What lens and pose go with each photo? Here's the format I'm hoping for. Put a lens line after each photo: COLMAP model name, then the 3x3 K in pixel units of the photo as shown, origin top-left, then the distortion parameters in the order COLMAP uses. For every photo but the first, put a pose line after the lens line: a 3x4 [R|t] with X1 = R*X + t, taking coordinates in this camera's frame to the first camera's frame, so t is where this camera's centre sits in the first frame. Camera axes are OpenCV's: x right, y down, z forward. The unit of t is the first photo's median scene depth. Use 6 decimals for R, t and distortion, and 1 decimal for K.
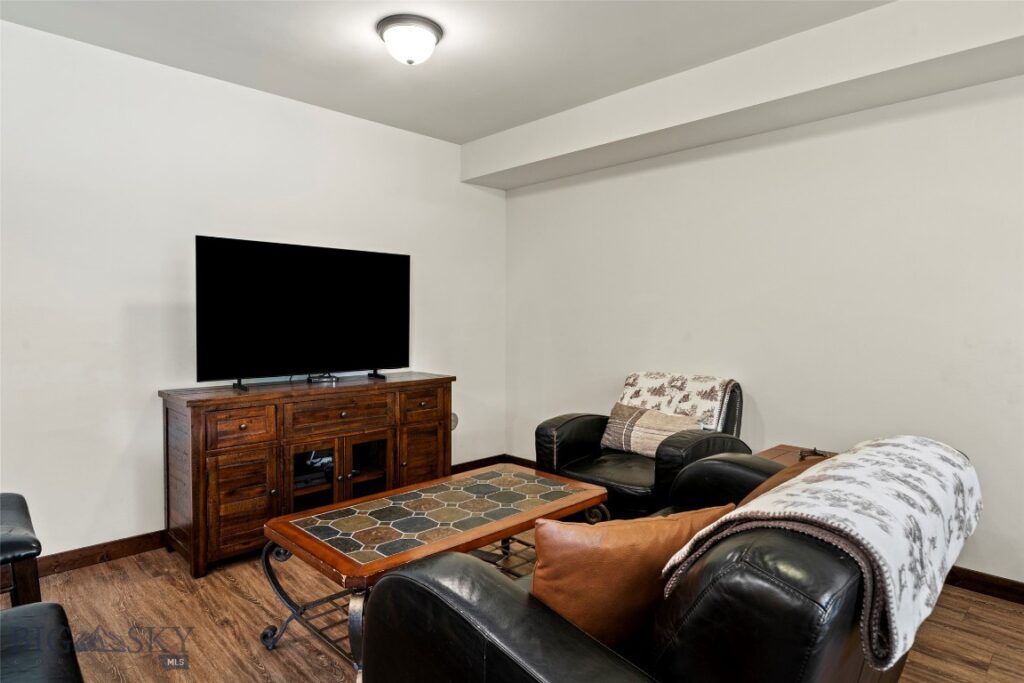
lens RADIAL K [[572.6, 0, 508.9], [0, 572.6, 341.3], [0, 0, 1]] dist [0.005091, 0.001028]
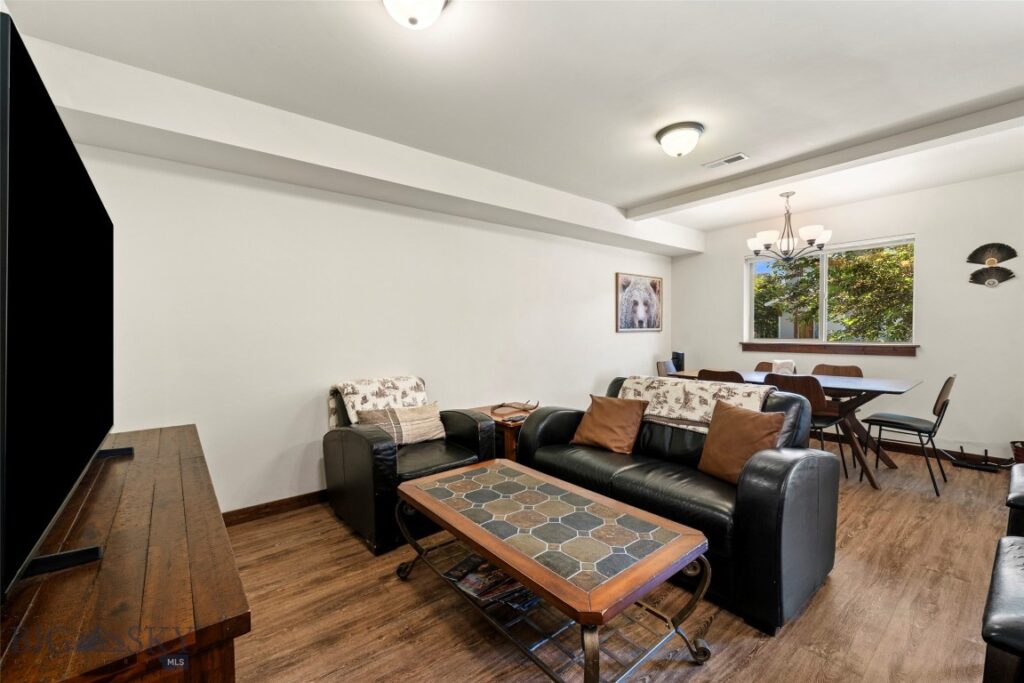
lens RADIAL K [[416.4, 0, 512.0], [0, 416.4, 341.5], [0, 0, 1]] dist [-0.001097, -0.000094]
pose [[0.089763, -0.028846, 0.995545, -0.610064], [0.050318, 0.998435, 0.024393, -0.031621], [-0.994691, 0.047905, 0.091074, 0.662319]]
